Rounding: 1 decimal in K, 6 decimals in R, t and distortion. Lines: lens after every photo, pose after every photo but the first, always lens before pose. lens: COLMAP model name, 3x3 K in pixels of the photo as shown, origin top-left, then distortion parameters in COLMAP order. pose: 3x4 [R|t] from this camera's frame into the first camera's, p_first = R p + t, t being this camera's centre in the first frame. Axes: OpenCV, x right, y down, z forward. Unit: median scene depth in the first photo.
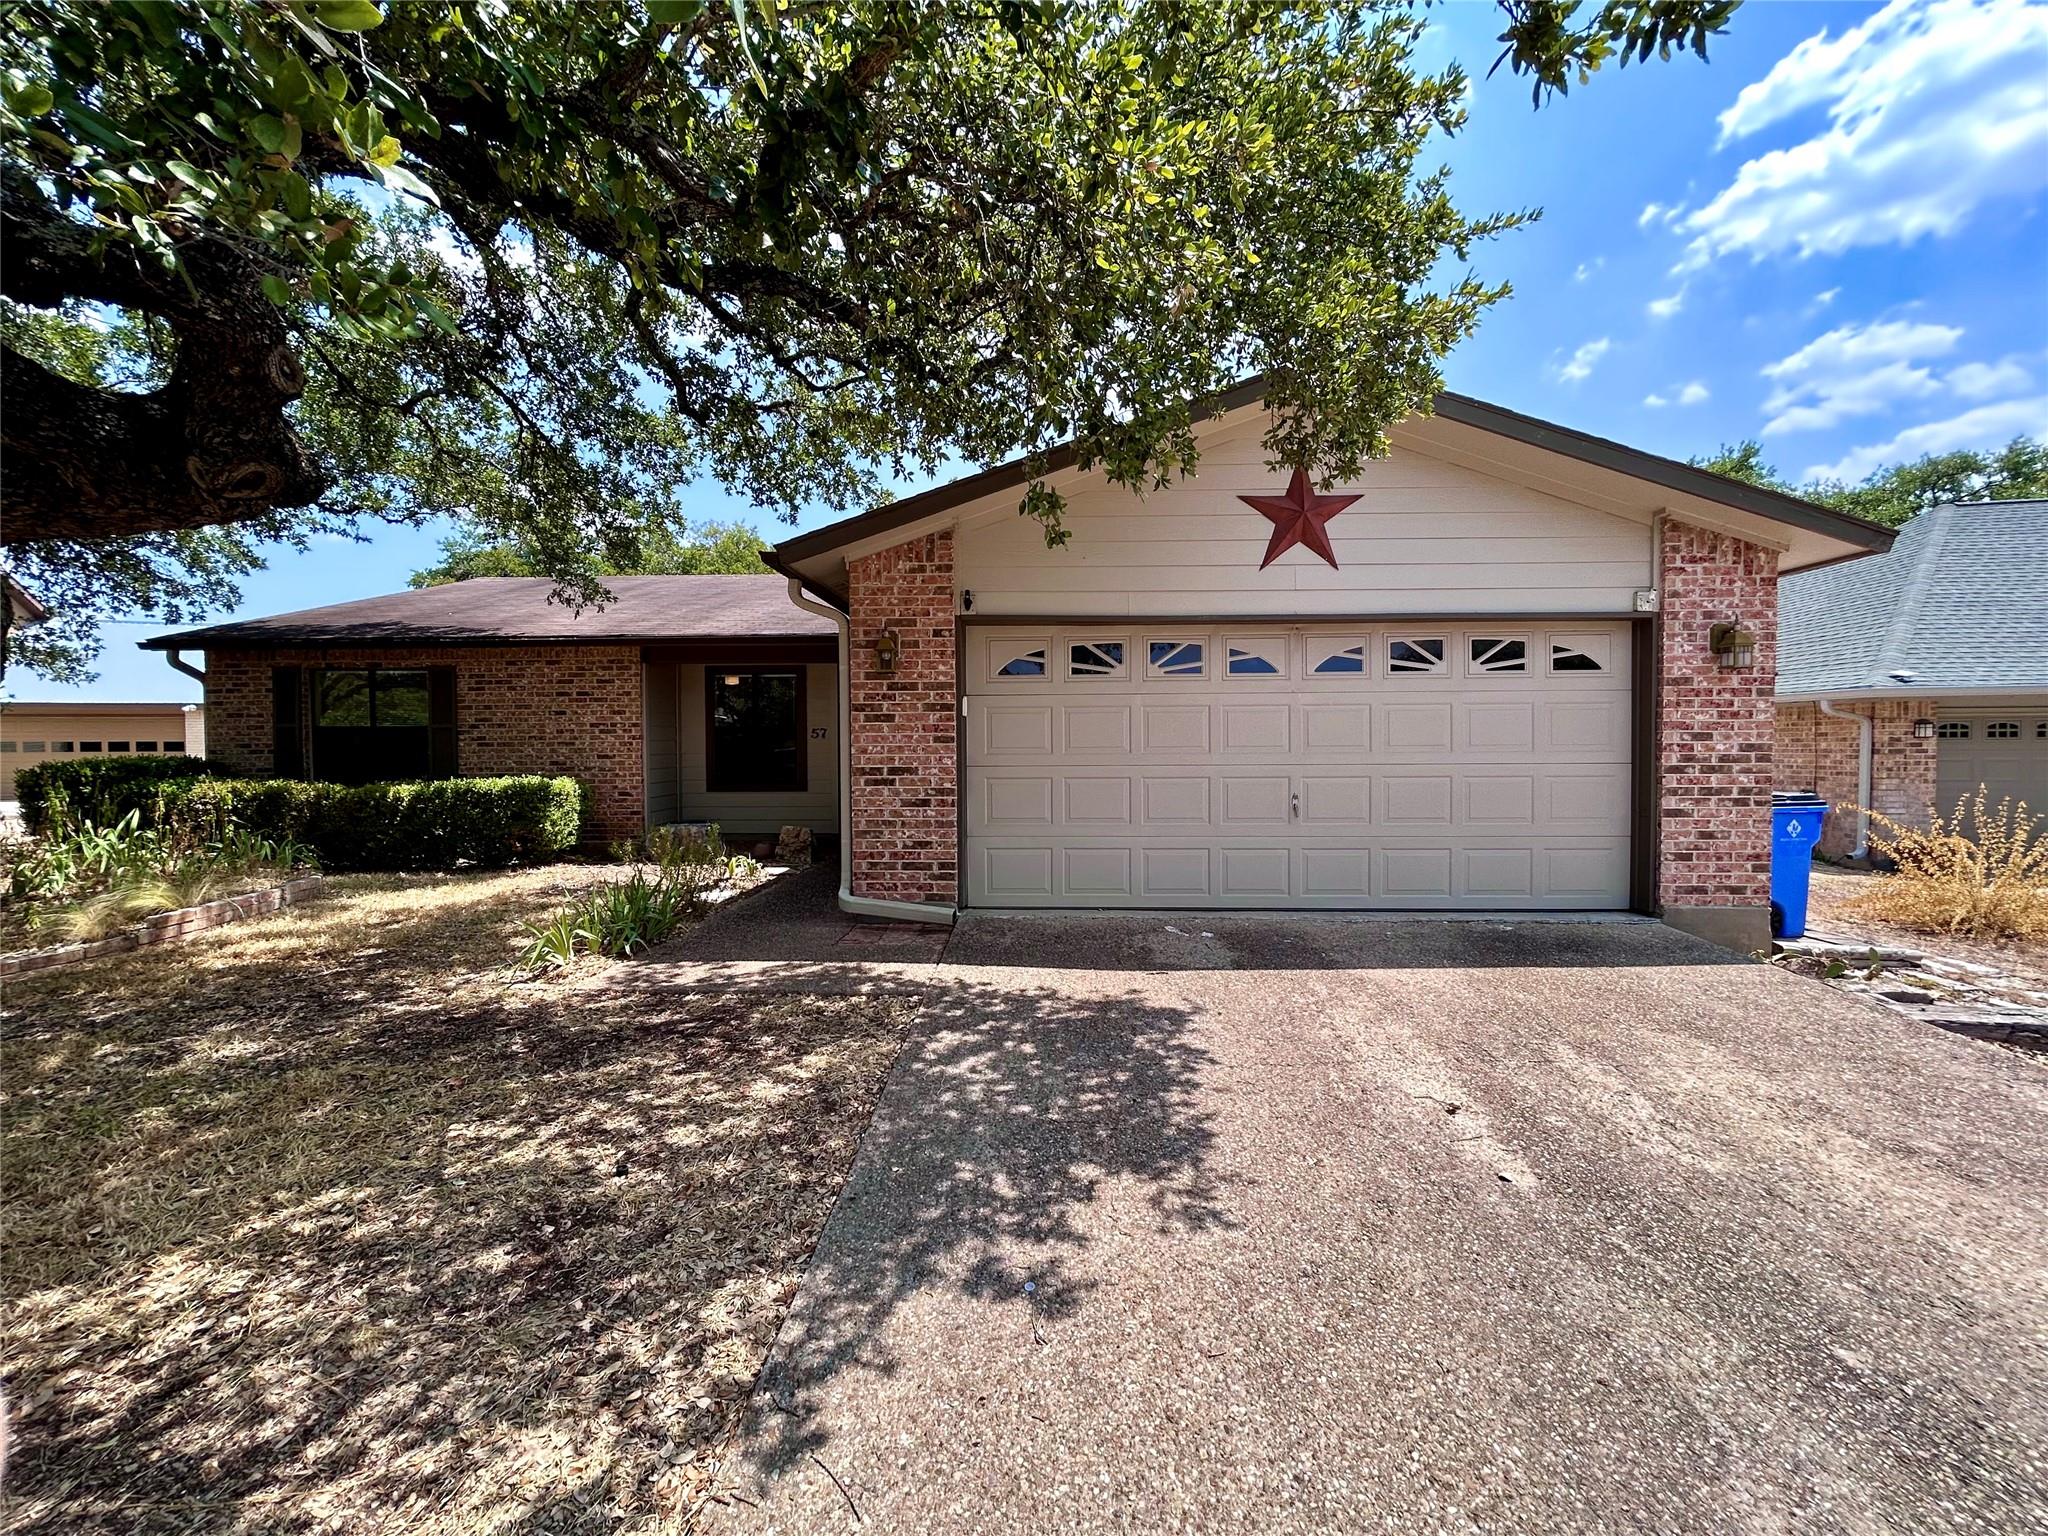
lens RADIAL K [[826.9, 0, 1023.2], [0, 826.9, 767.8], [0, 0, 1]] dist [-0.000363, -0.000006]
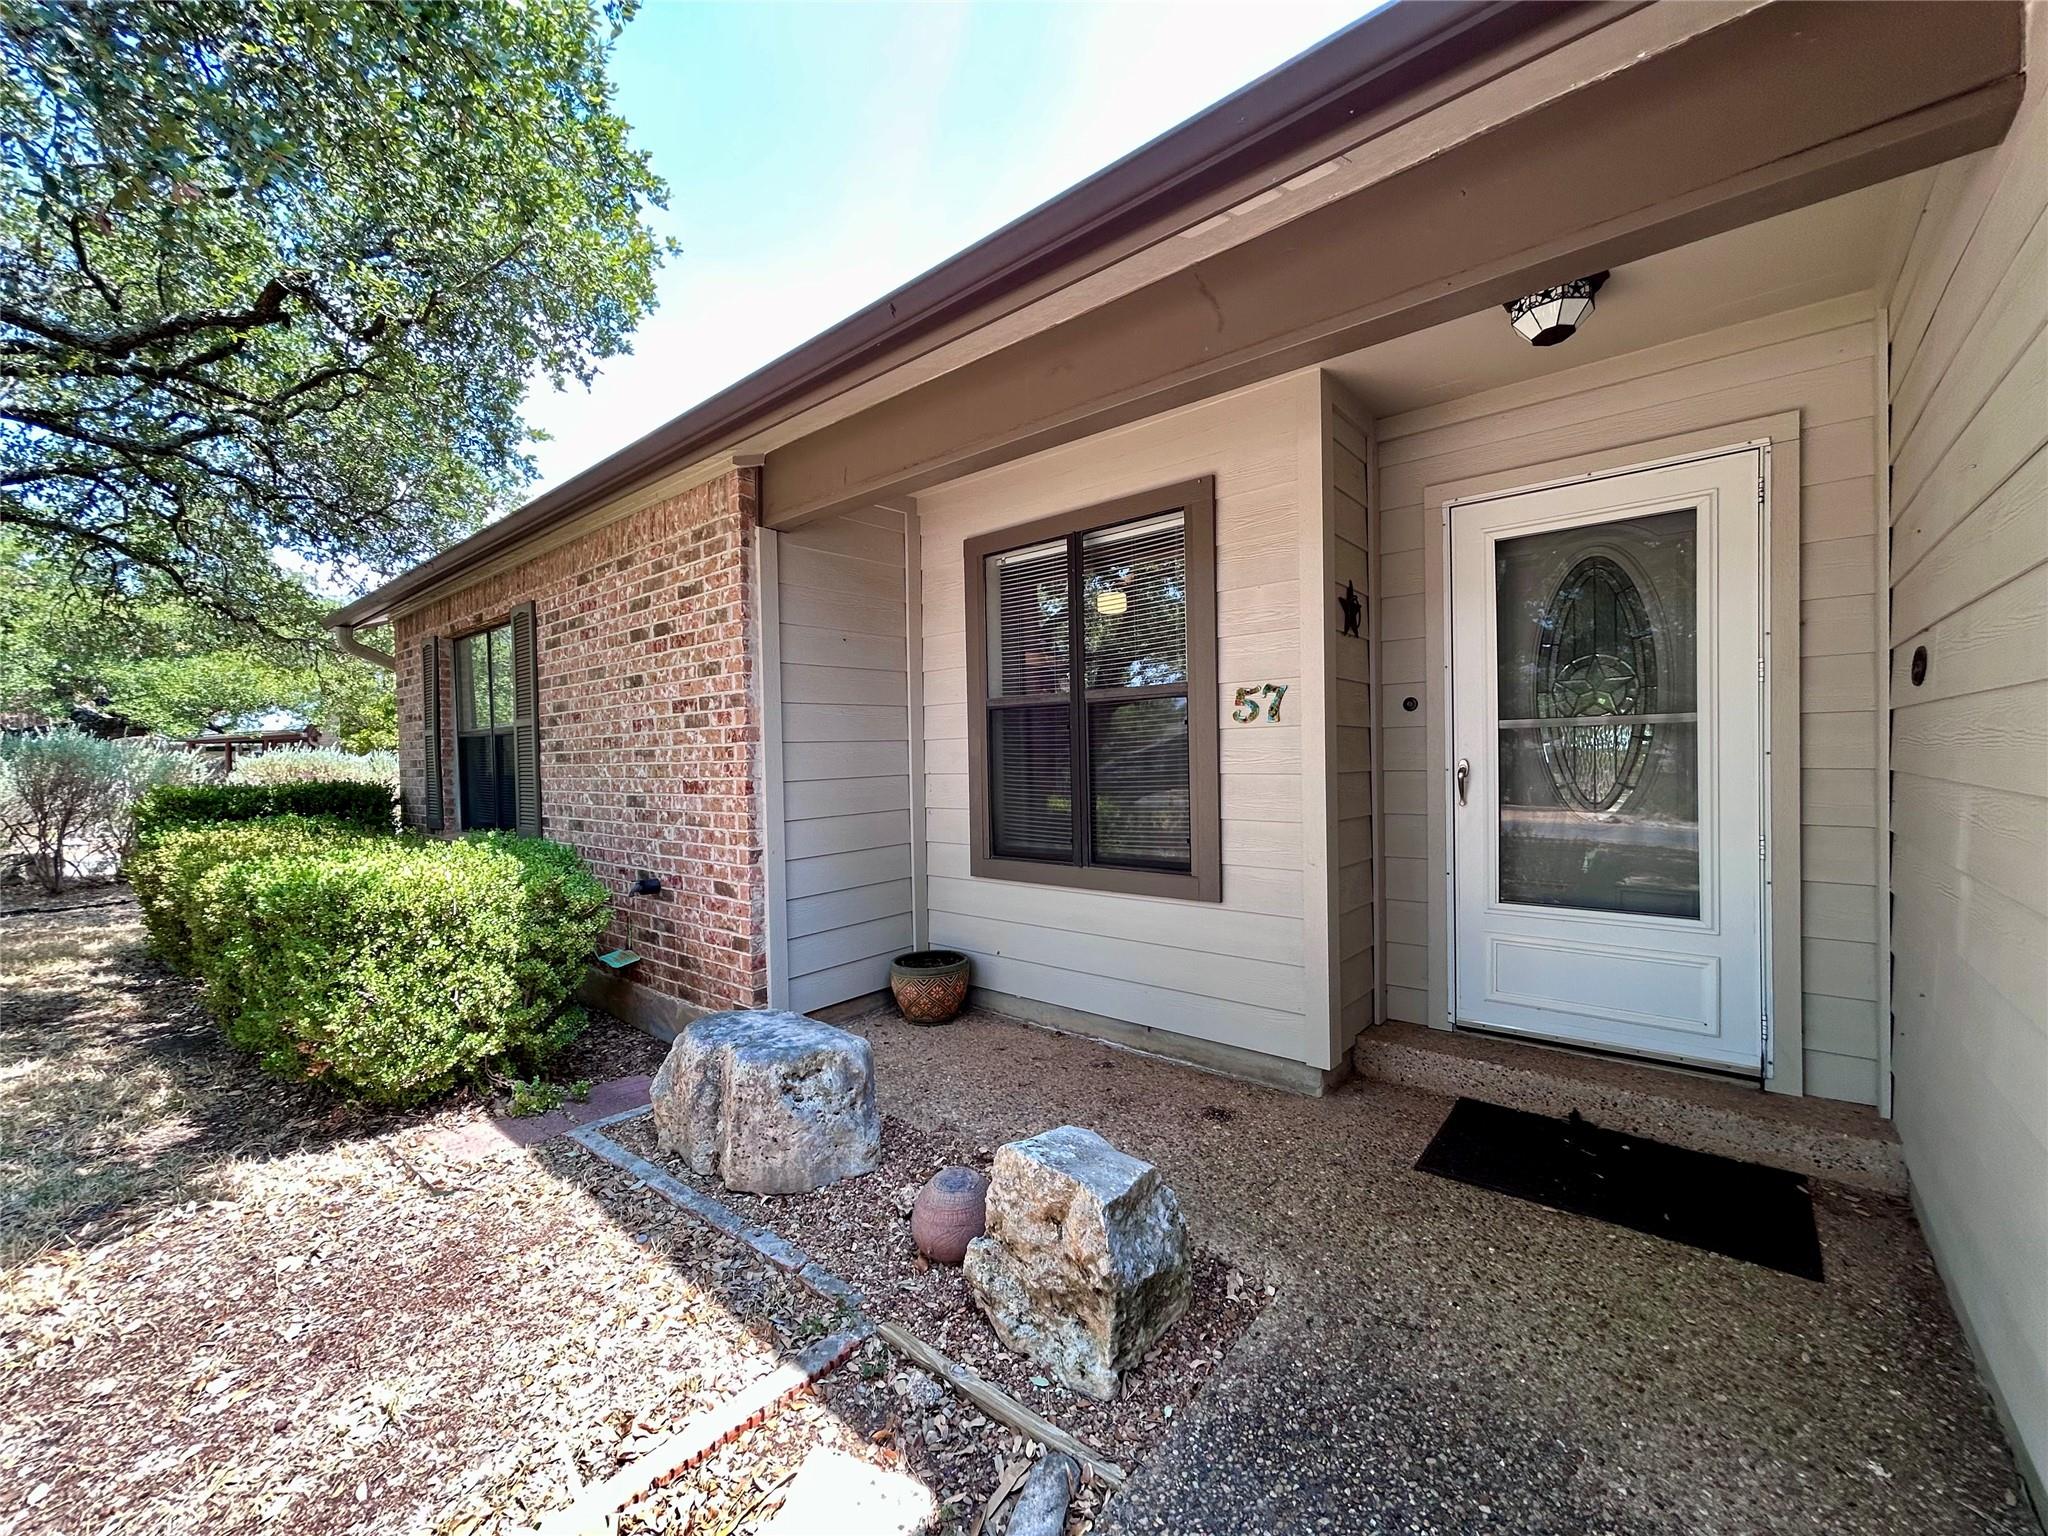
lens RADIAL K [[826.9, 0, 1025.4], [0, 826.9, 767.8], [0, 0, 1]] dist [-0.000363, -0.000006]
pose [[0.772595, -0.003540, -0.634889, -0.146300], [0.012205, 0.999882, 0.009278, -0.024653], [0.634782, -0.014917, 0.772547, 0.803385]]
